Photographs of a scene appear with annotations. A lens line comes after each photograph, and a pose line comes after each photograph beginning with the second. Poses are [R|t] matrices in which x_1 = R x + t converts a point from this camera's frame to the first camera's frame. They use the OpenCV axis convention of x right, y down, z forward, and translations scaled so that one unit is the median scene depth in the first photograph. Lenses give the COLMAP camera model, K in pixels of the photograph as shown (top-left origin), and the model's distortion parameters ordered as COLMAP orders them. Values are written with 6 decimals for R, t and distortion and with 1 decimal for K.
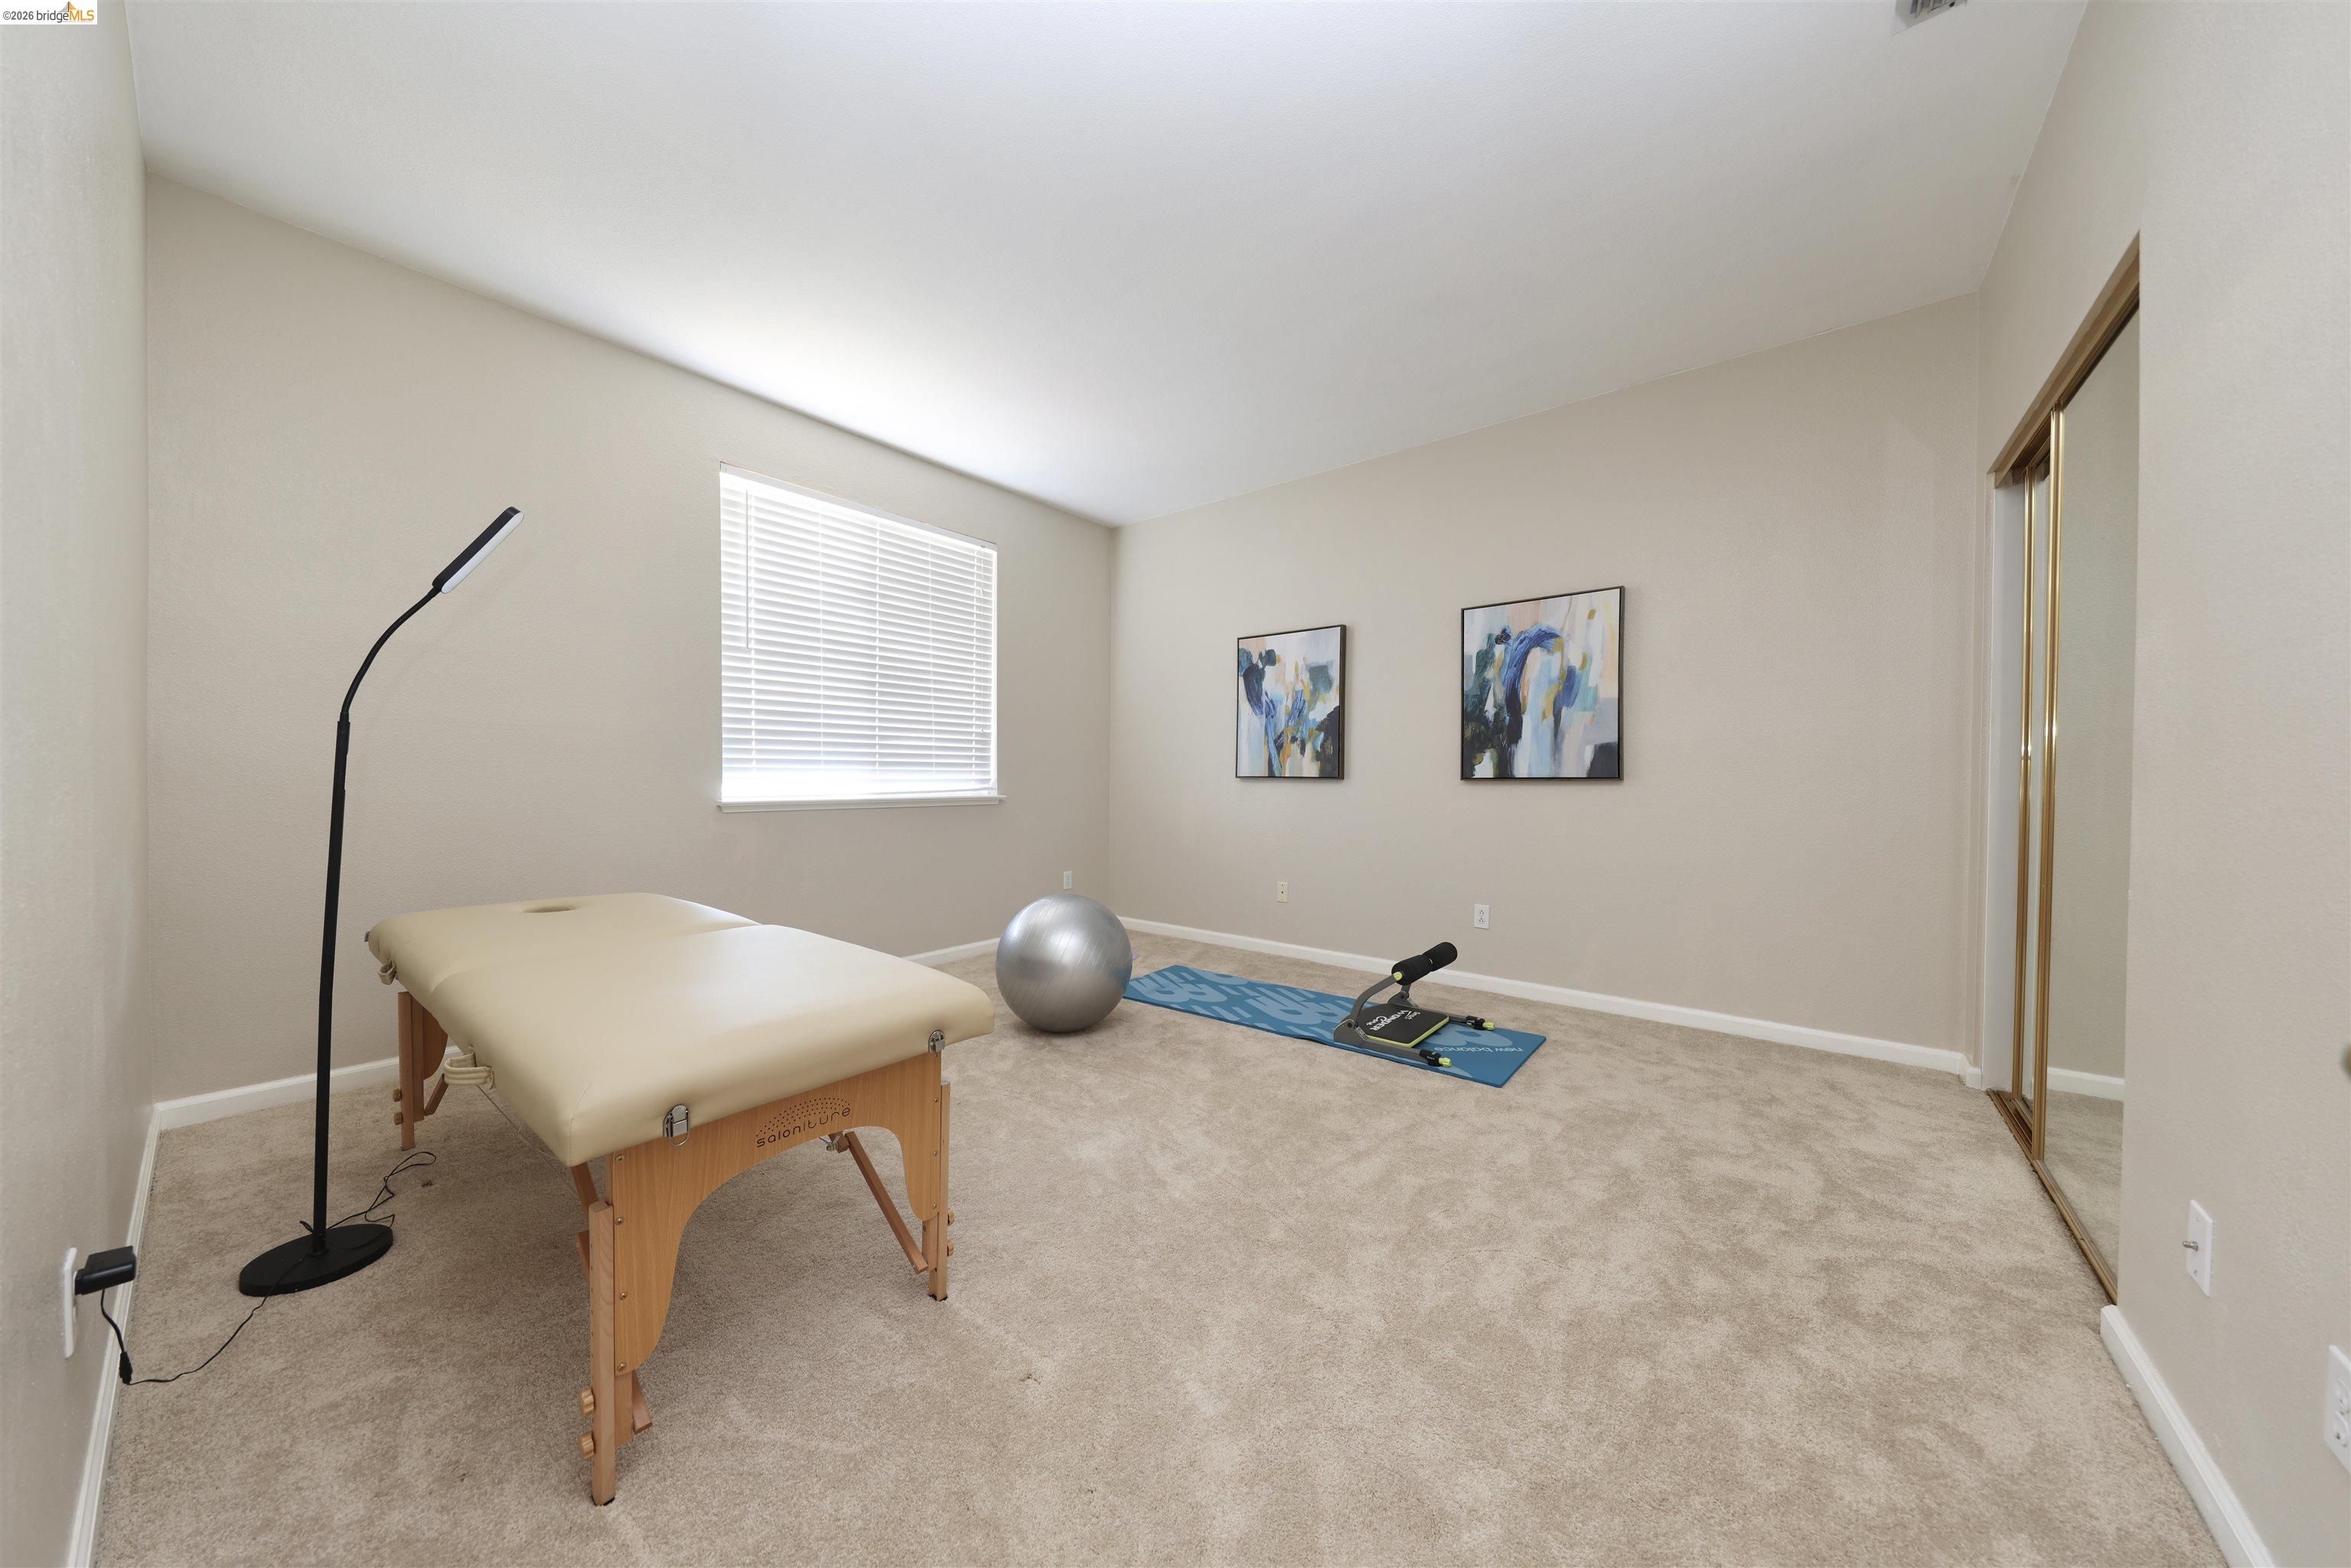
lens RADIAL K [[776.4, 0, 1185.5], [0, 776.4, 784.4], [0, 0, 1]] dist [0.009299, -0.006177]
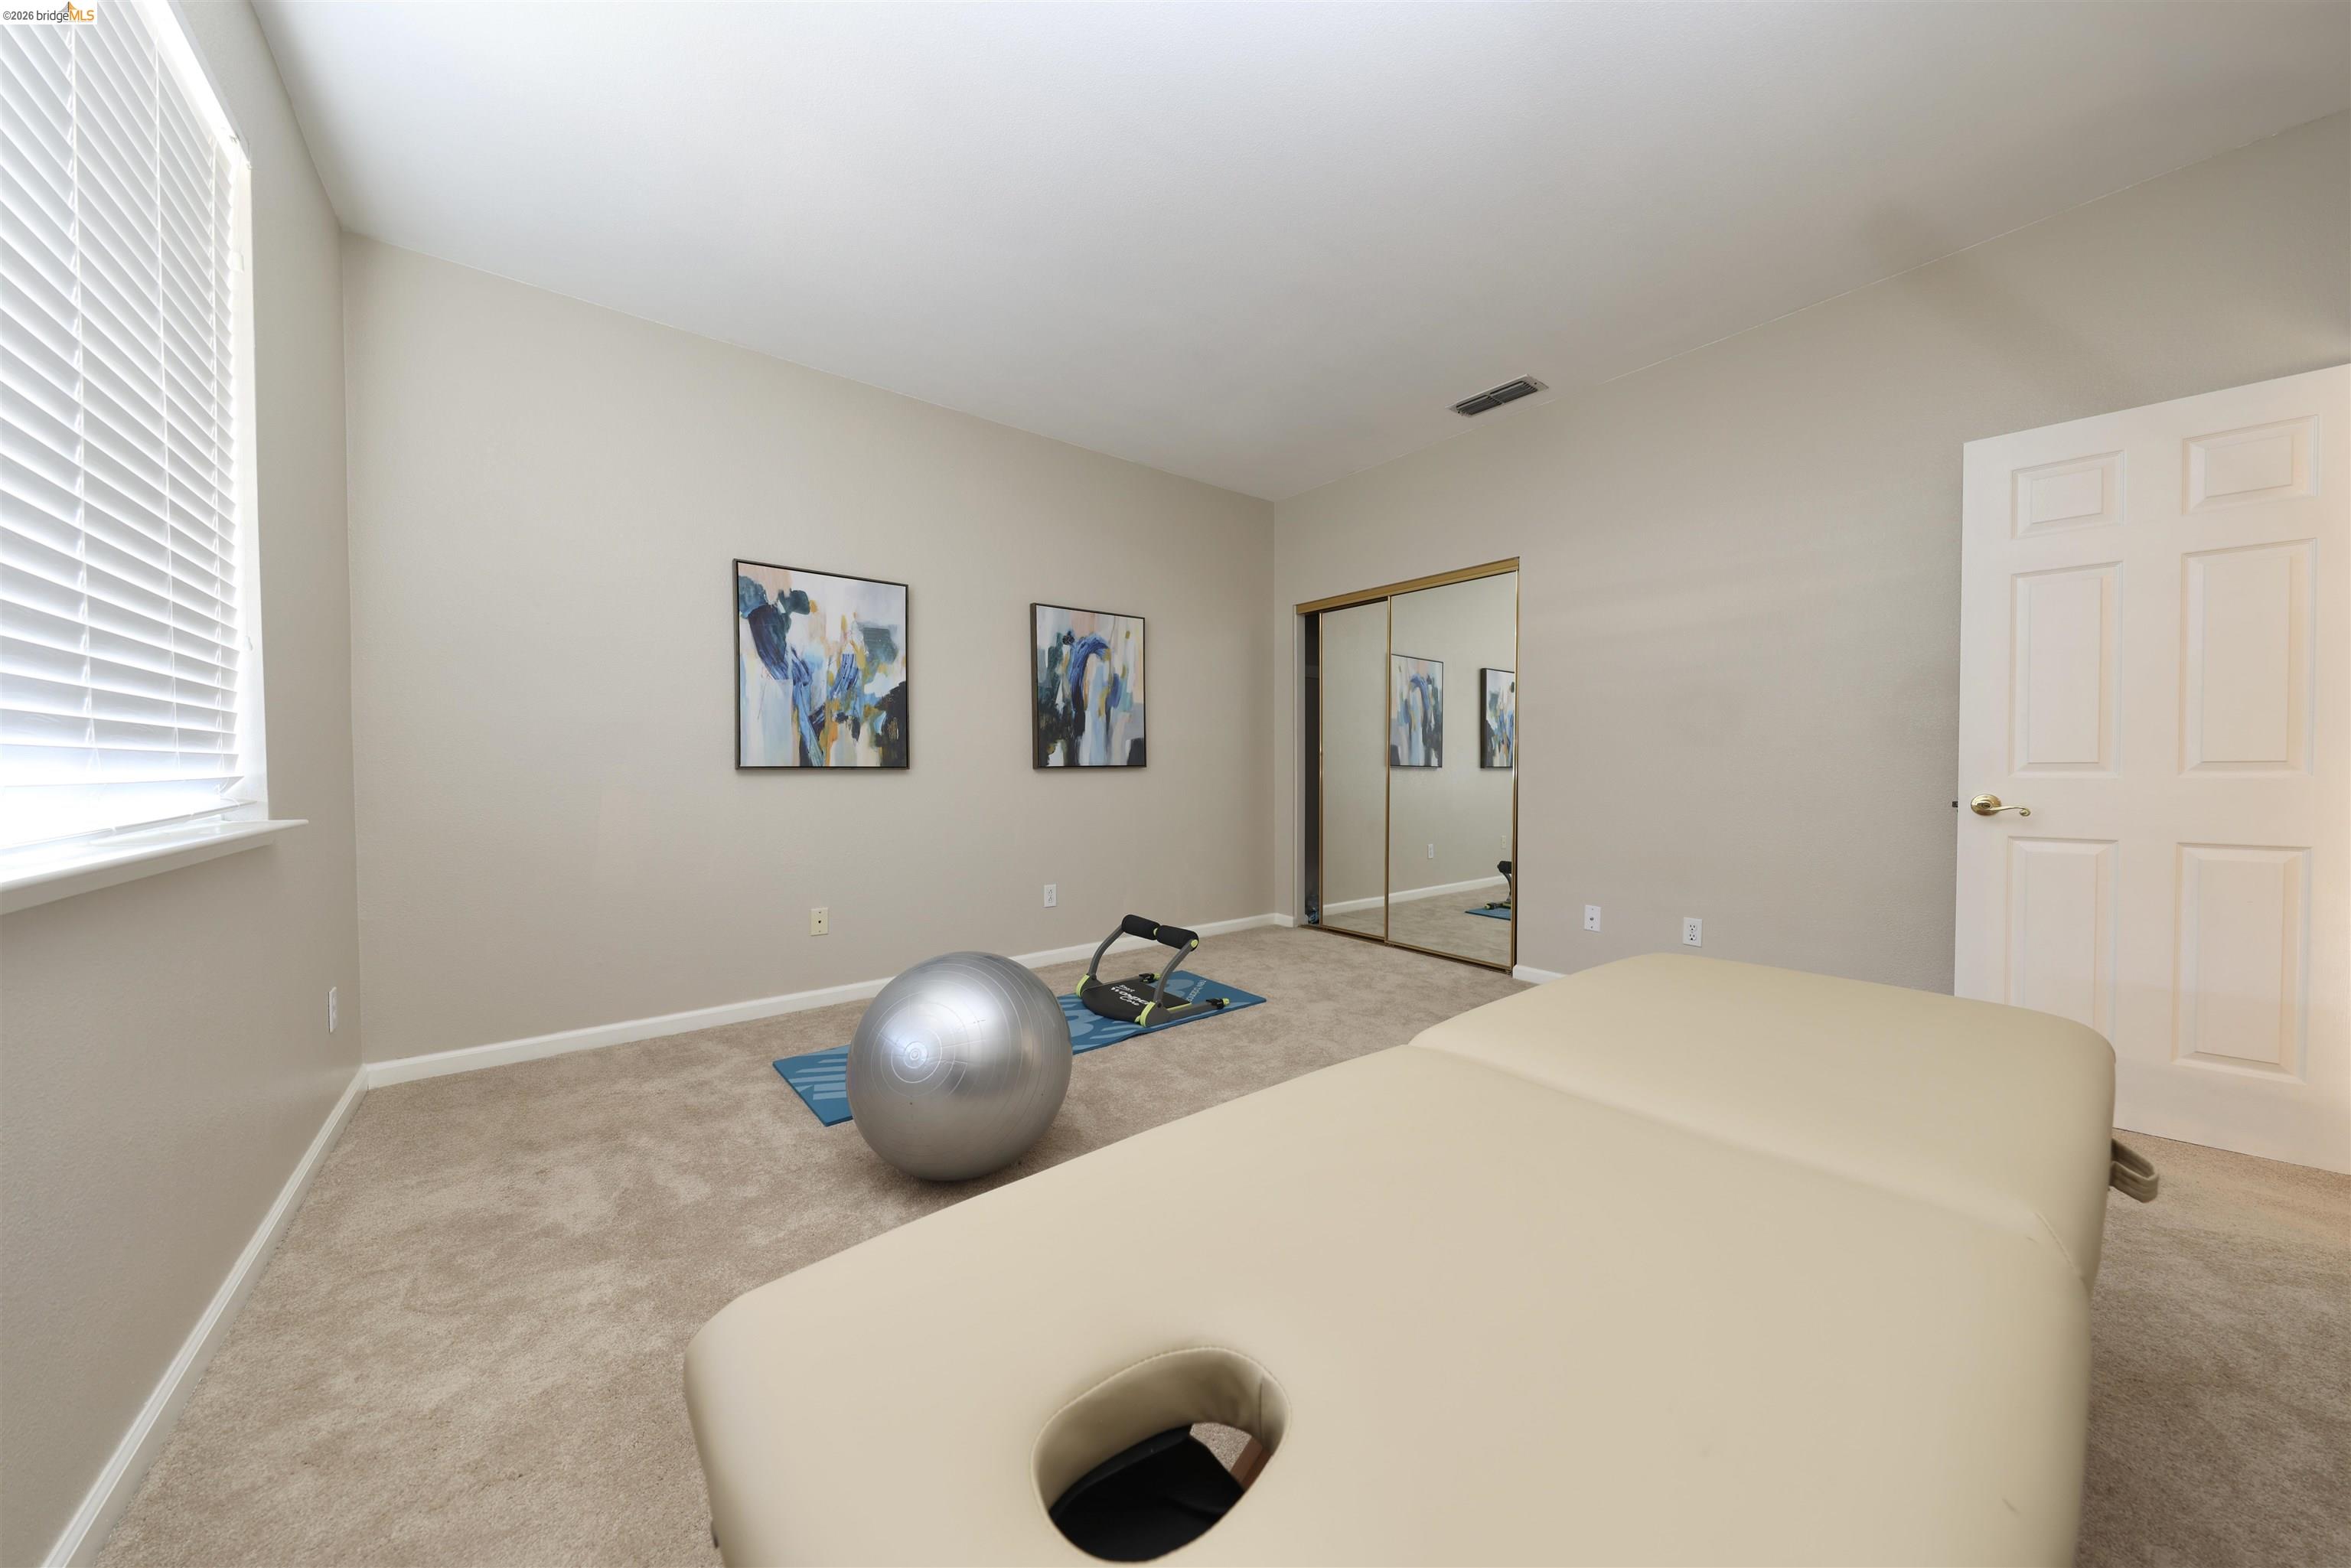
lens RADIAL K [[776.4, 0, 1185.5], [0, 776.4, 784.4], [0, 0, 1]] dist [0.009299, -0.006177]
pose [[0.215352, -0.028012, 0.976135, -0.561498], [0.014114, 0.999573, 0.025571, -0.007437], [-0.976434, 0.008271, 0.215656, 0.529750]]
